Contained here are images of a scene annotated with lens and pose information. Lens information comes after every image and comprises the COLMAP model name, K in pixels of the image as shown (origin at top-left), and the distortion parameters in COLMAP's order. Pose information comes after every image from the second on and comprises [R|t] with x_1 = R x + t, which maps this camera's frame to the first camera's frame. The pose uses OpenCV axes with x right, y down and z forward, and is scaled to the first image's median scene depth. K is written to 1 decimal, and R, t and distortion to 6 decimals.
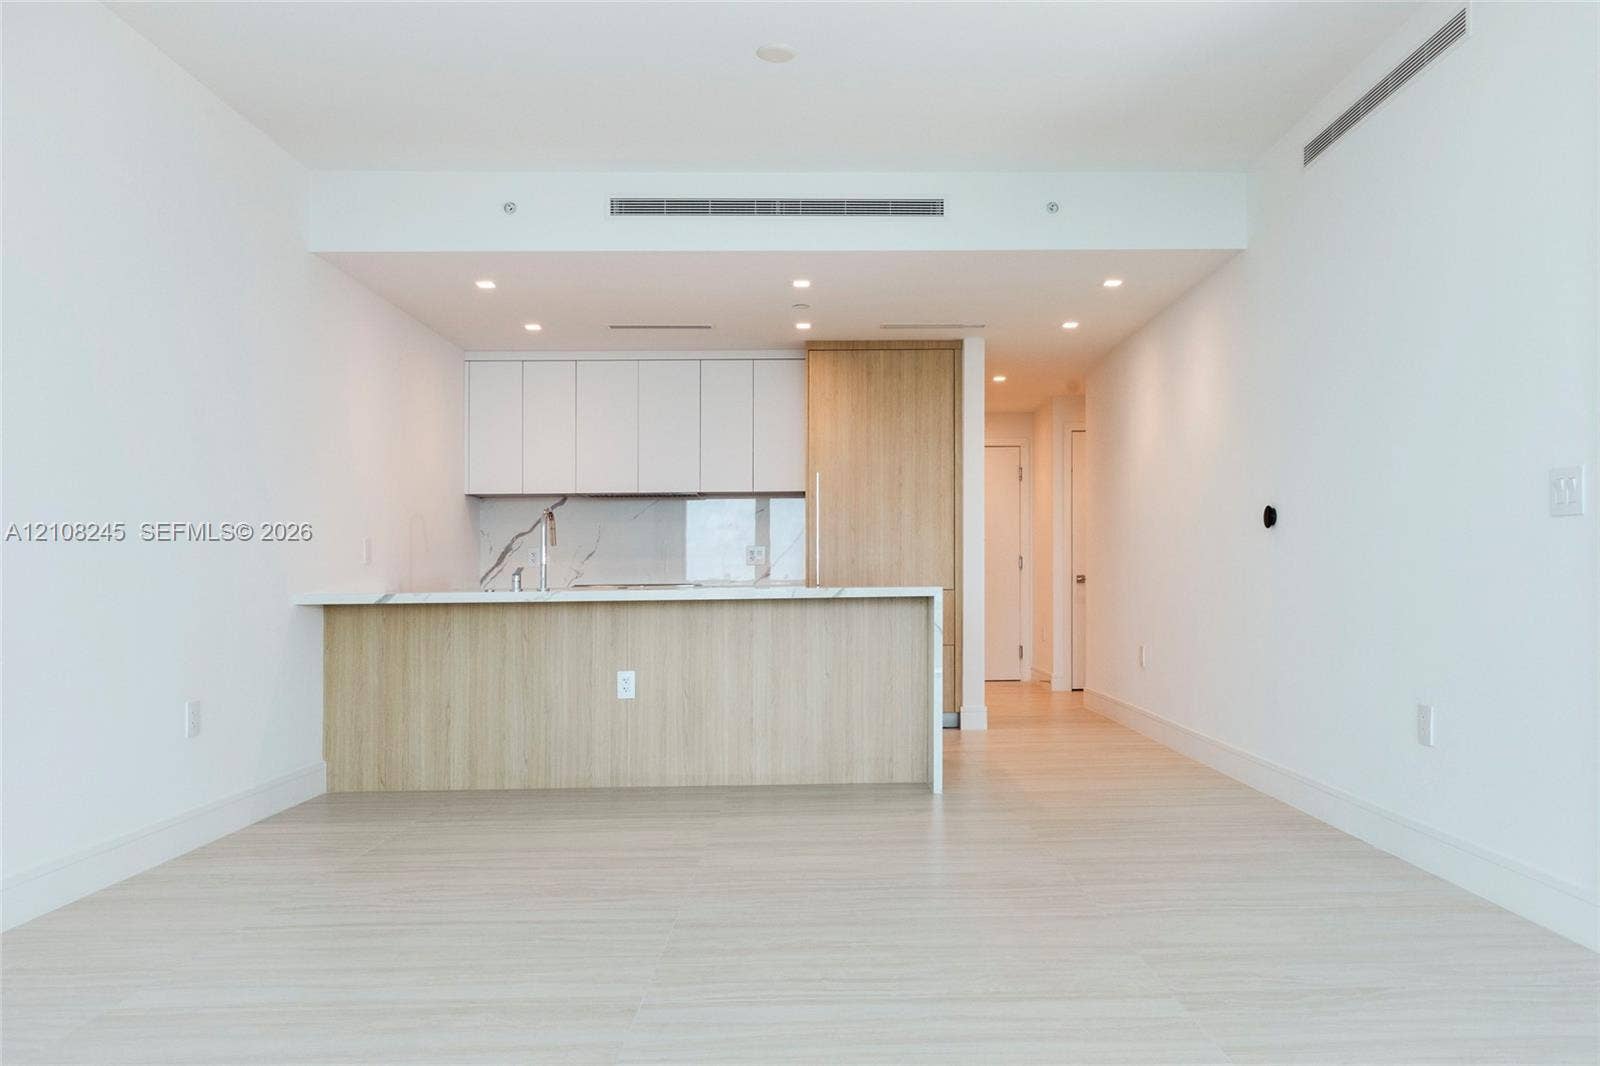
lens RADIAL K [[1170.0, 0, 807.9], [0, 1170.0, 572.5], [0, 0, 1]] dist [-0.001516, 0.002279]
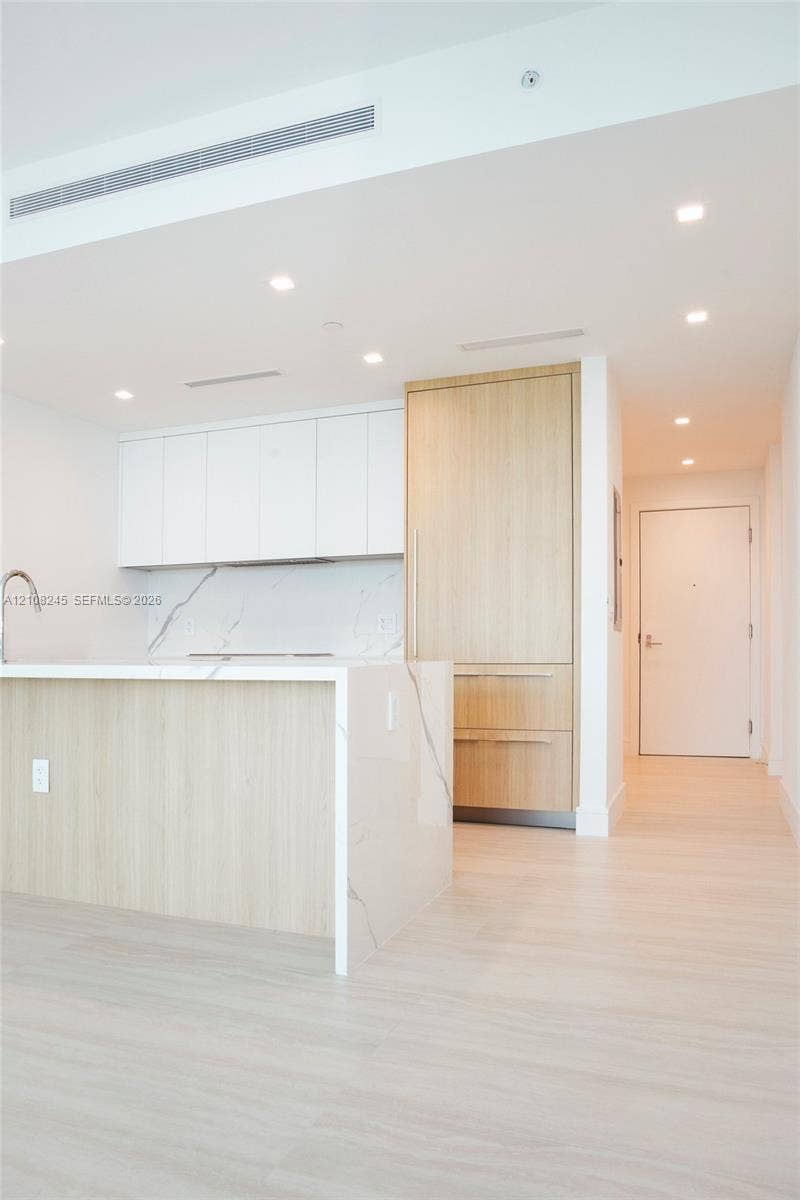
lens RADIAL K [[856.4, 0, 380.1], [0, 856.4, 631.8], [0, 0, 1]] dist [-0.091566, 0.000642]
pose [[0.926520, -0.001966, -0.376240, 0.303347], [-0.001170, 0.999966, -0.008108, -0.003614], [0.376243, 0.007952, 0.926487, 0.533217]]
